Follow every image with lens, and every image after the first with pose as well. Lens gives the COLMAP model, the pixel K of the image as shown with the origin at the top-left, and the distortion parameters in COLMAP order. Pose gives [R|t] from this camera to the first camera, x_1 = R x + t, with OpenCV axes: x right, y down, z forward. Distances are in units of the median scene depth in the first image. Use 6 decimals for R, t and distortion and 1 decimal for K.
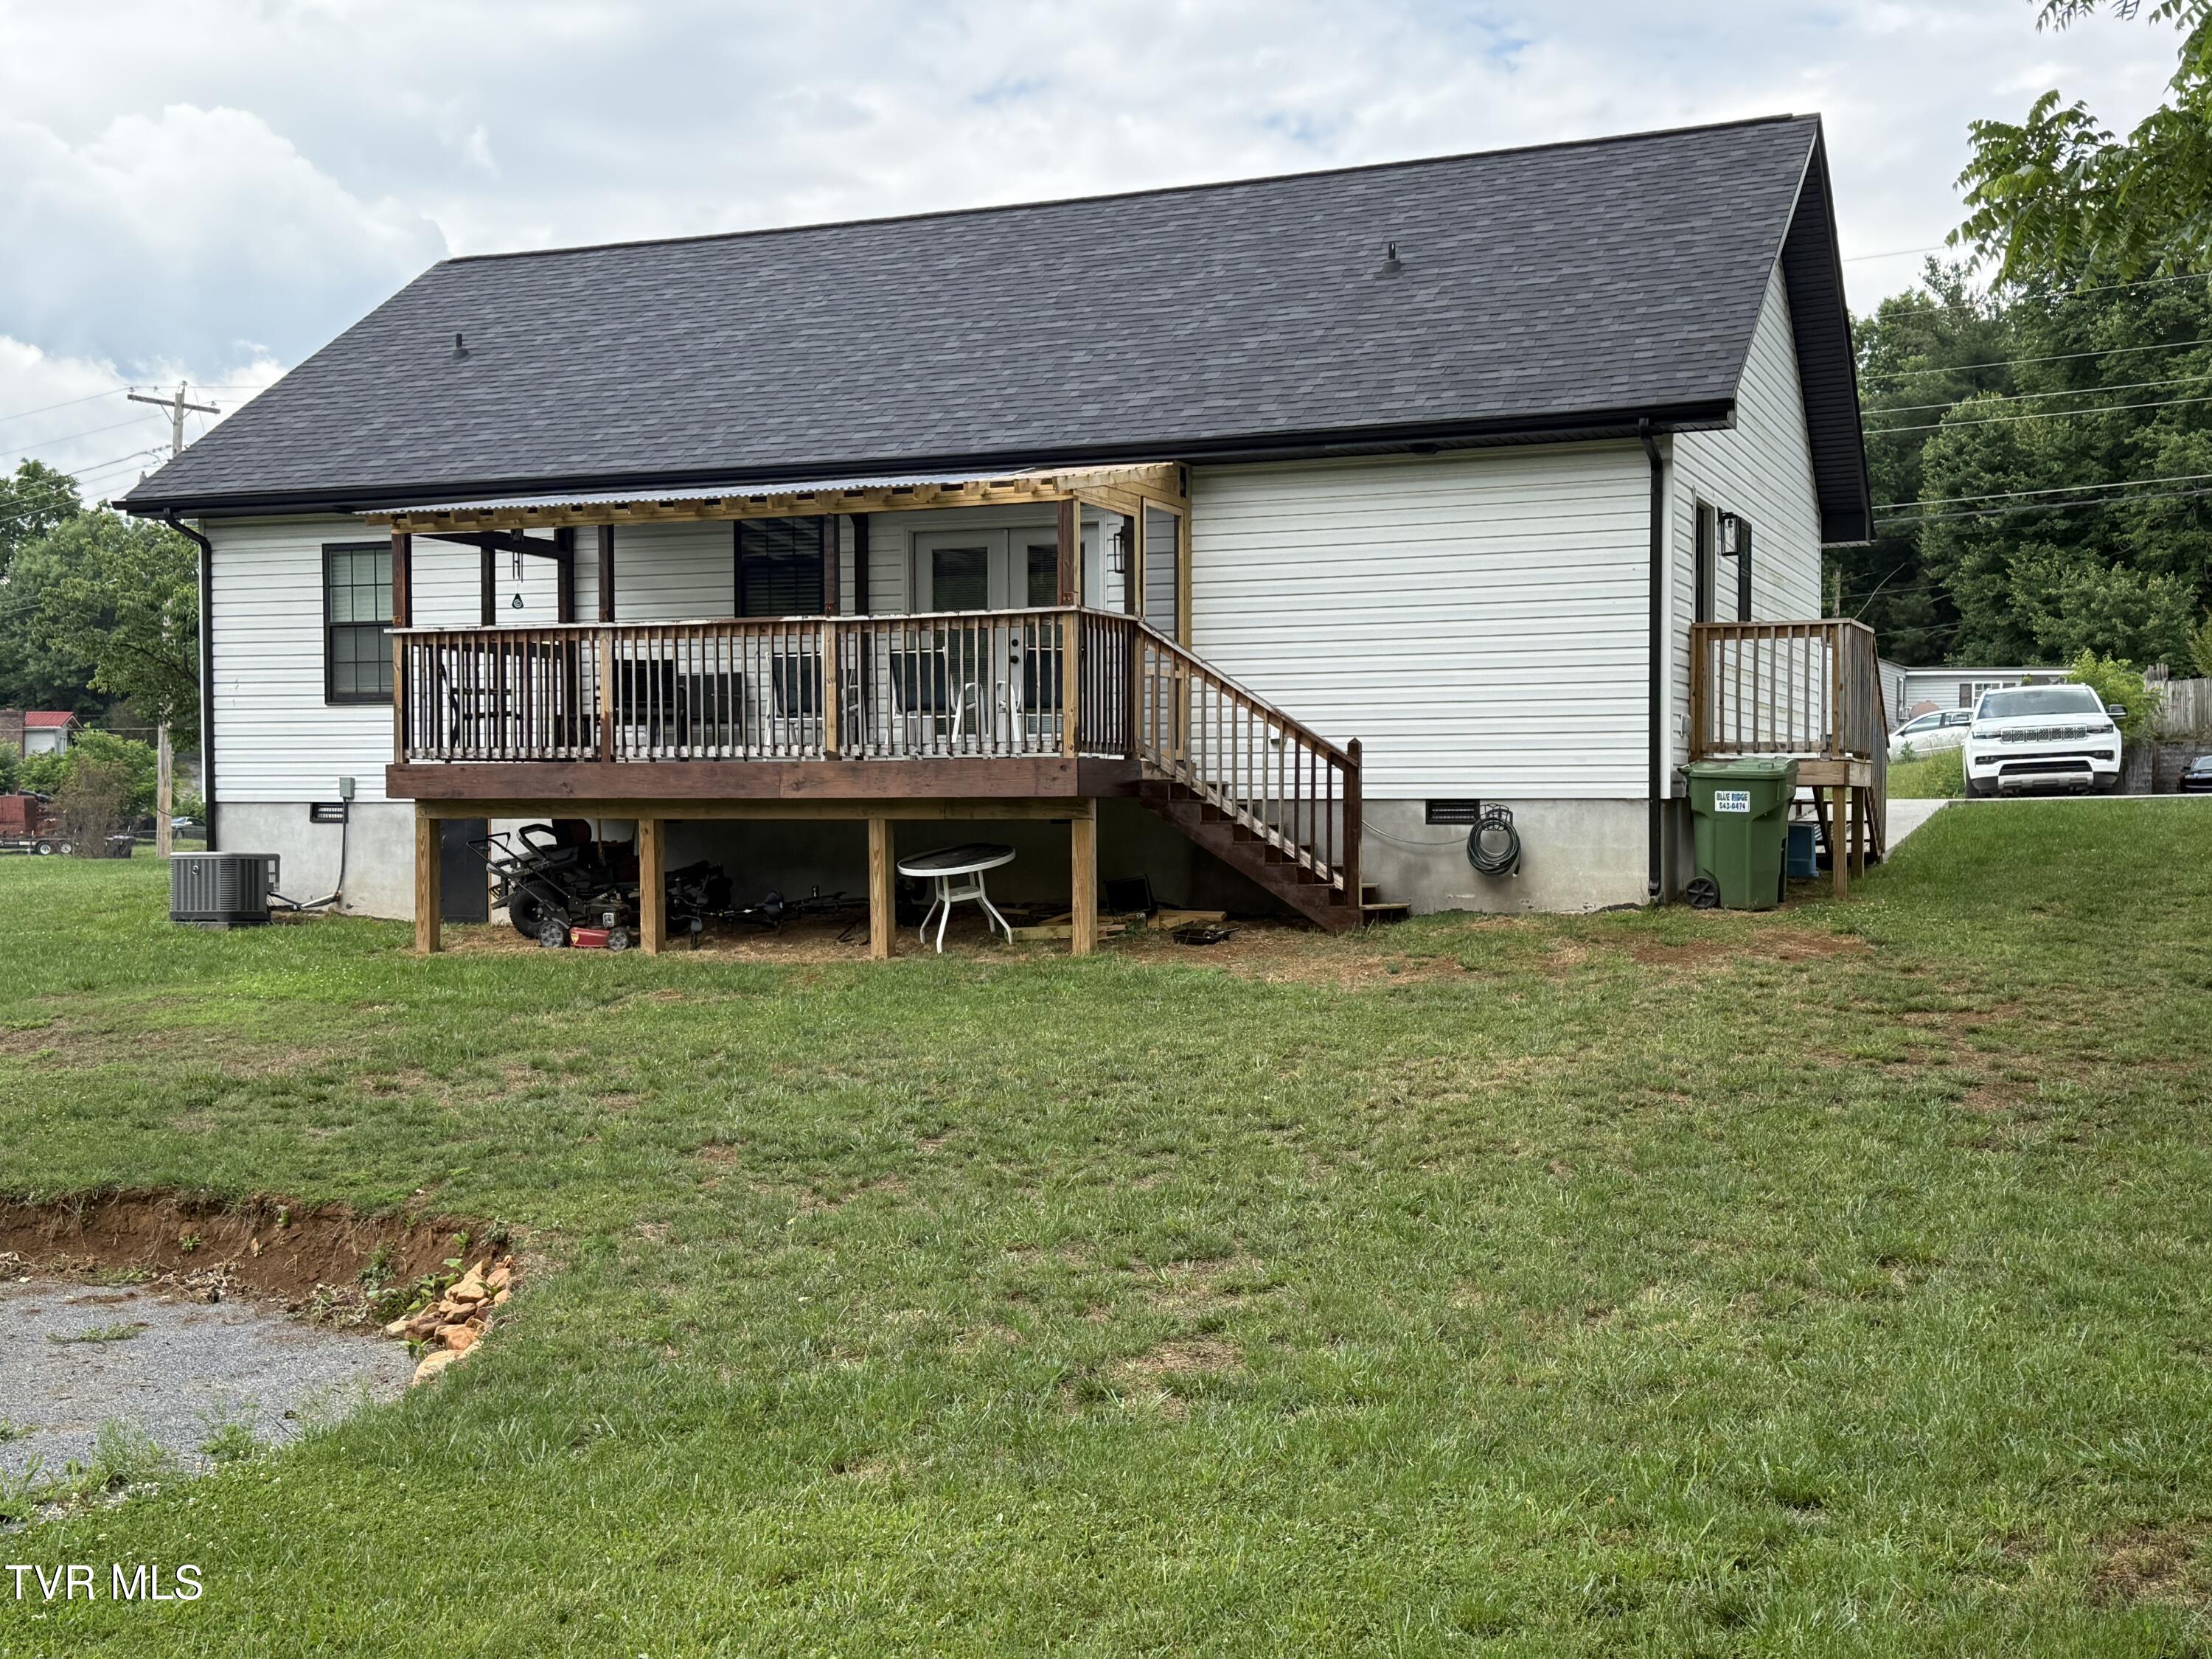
lens RADIAL K [[2496.6, 0, 1106.0], [0, 2496.6, 829.5], [0, 0, 1]] dist [0.065082, -0.003712]
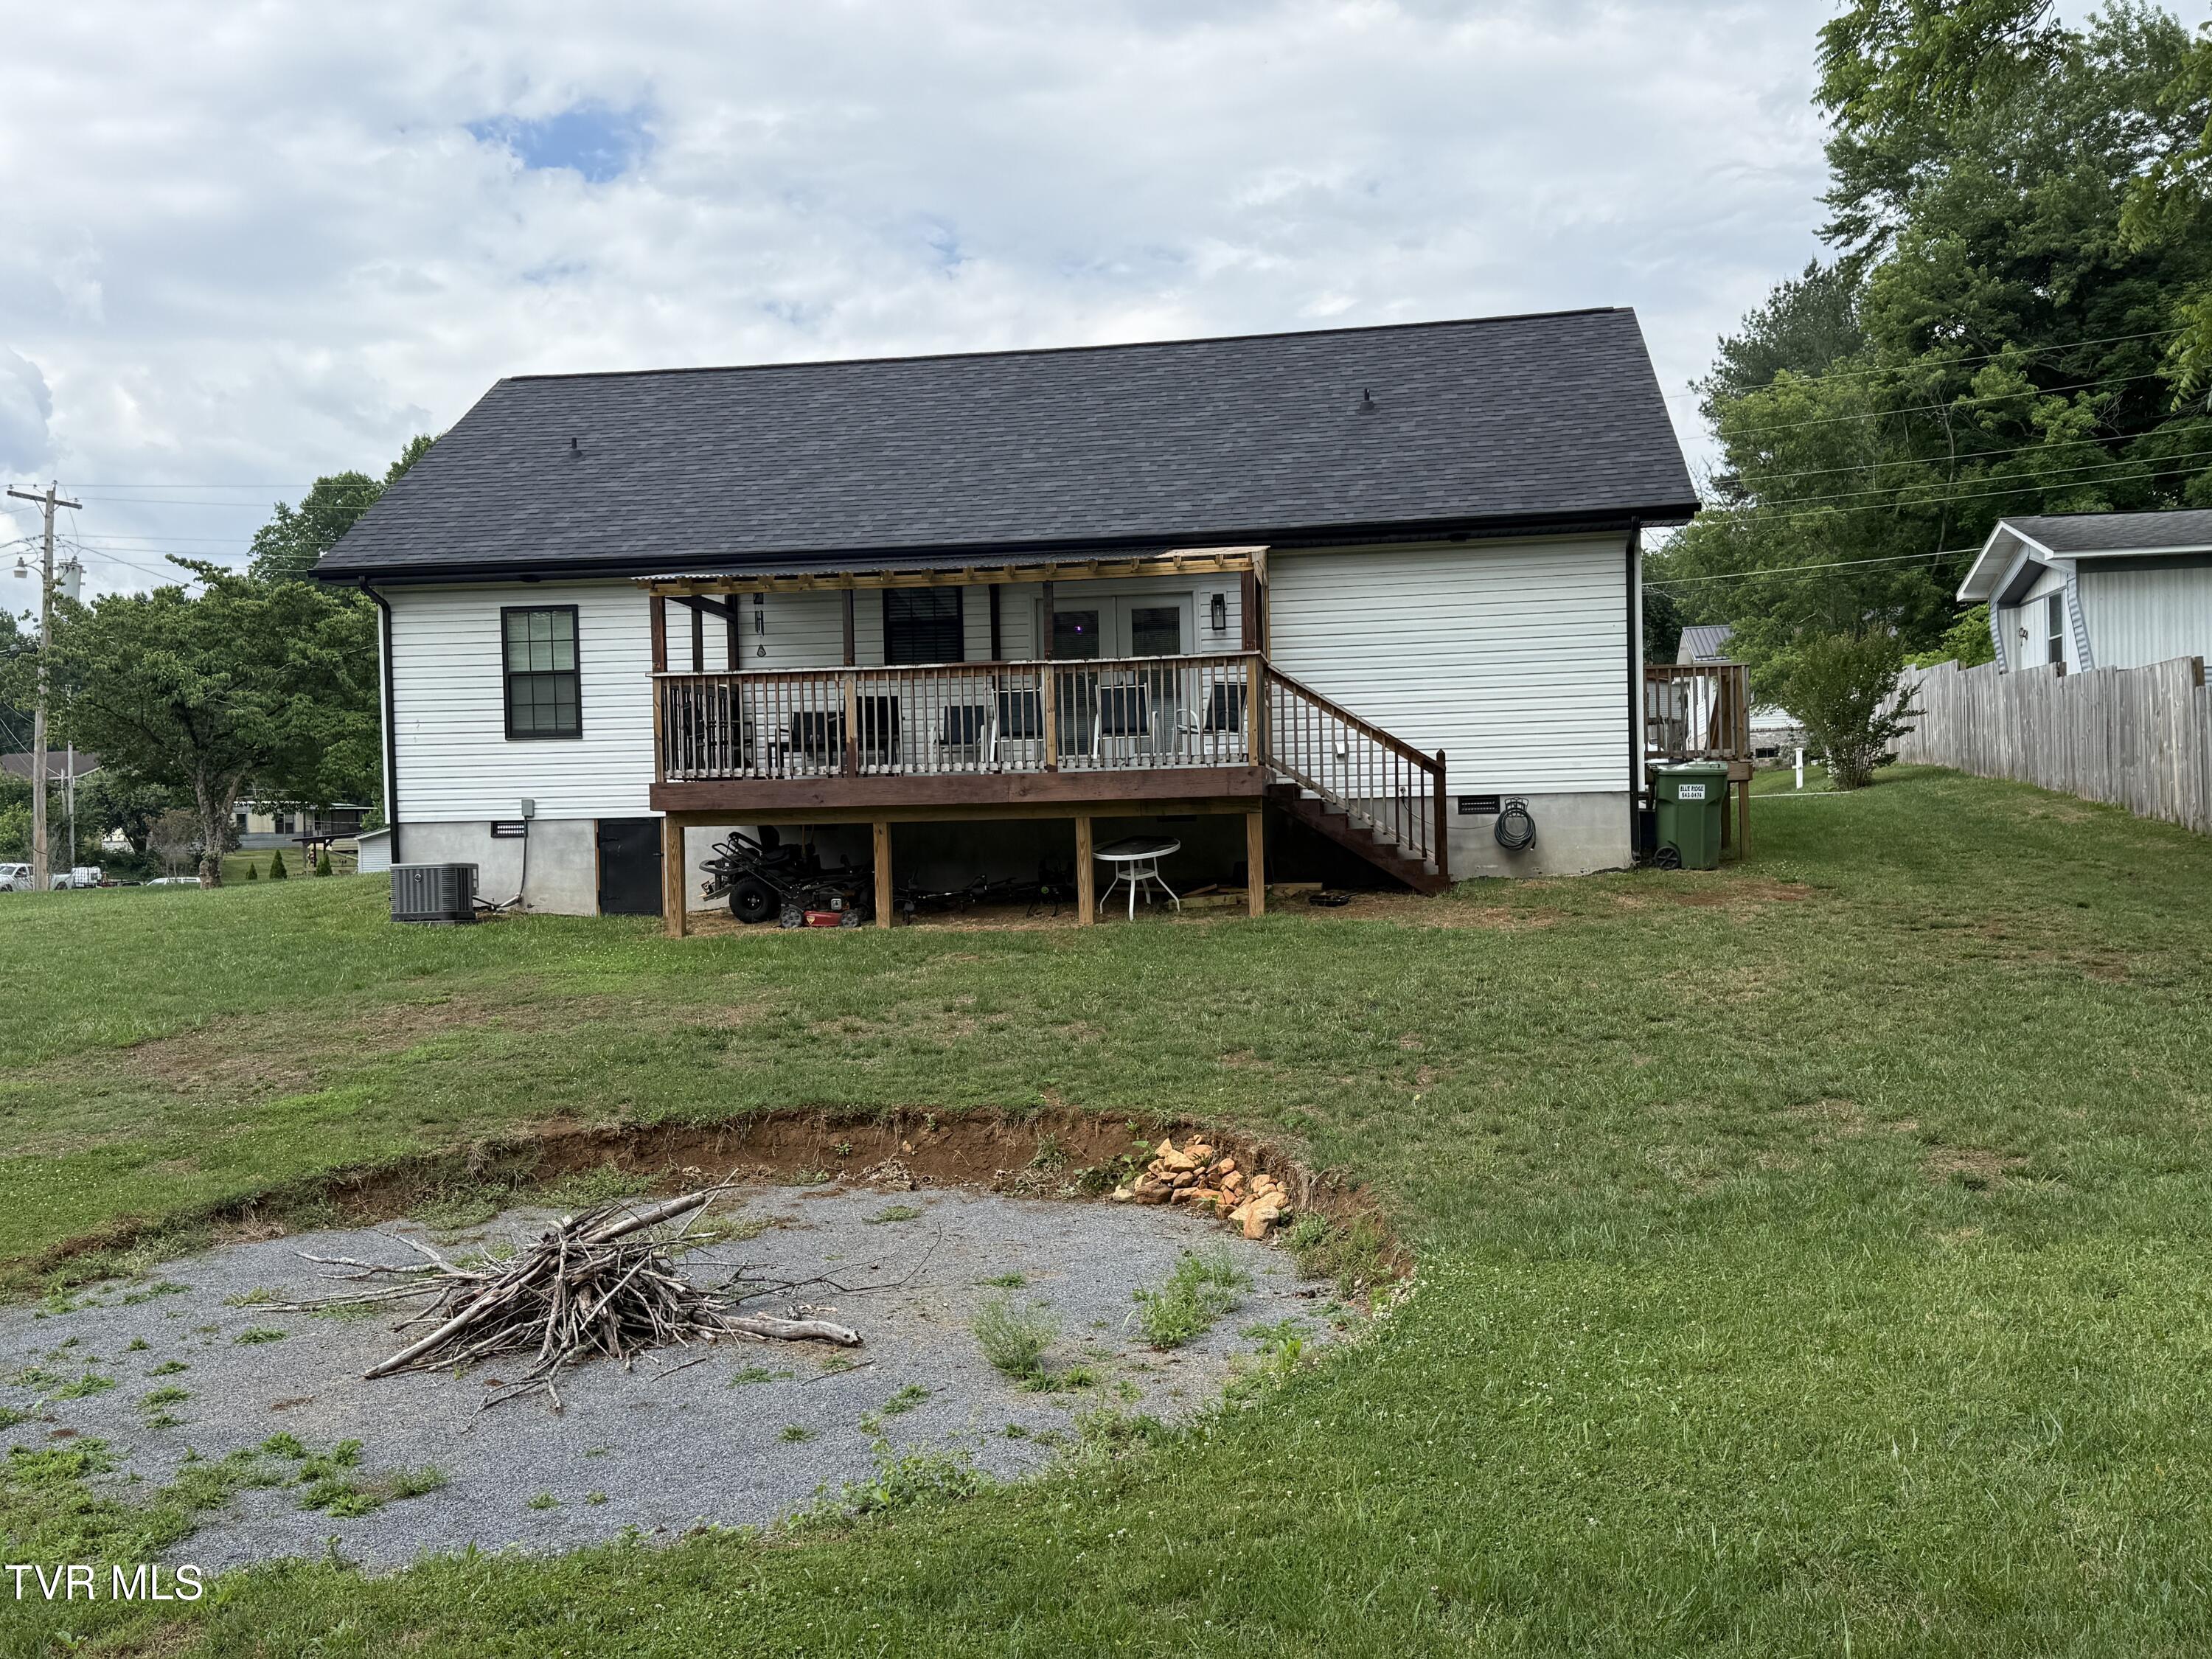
lens RADIAL K [[1931.7, 0, 1106.0], [0, 1931.7, 829.5], [0, 0, 1]] dist [0.098075, -0.142718]
pose [[0.969214, -0.020276, 0.245385, -0.302650], [0.024199, 0.999623, -0.012983, 0.014442], [-0.245029, 0.018522, 0.969339, 0.027171]]
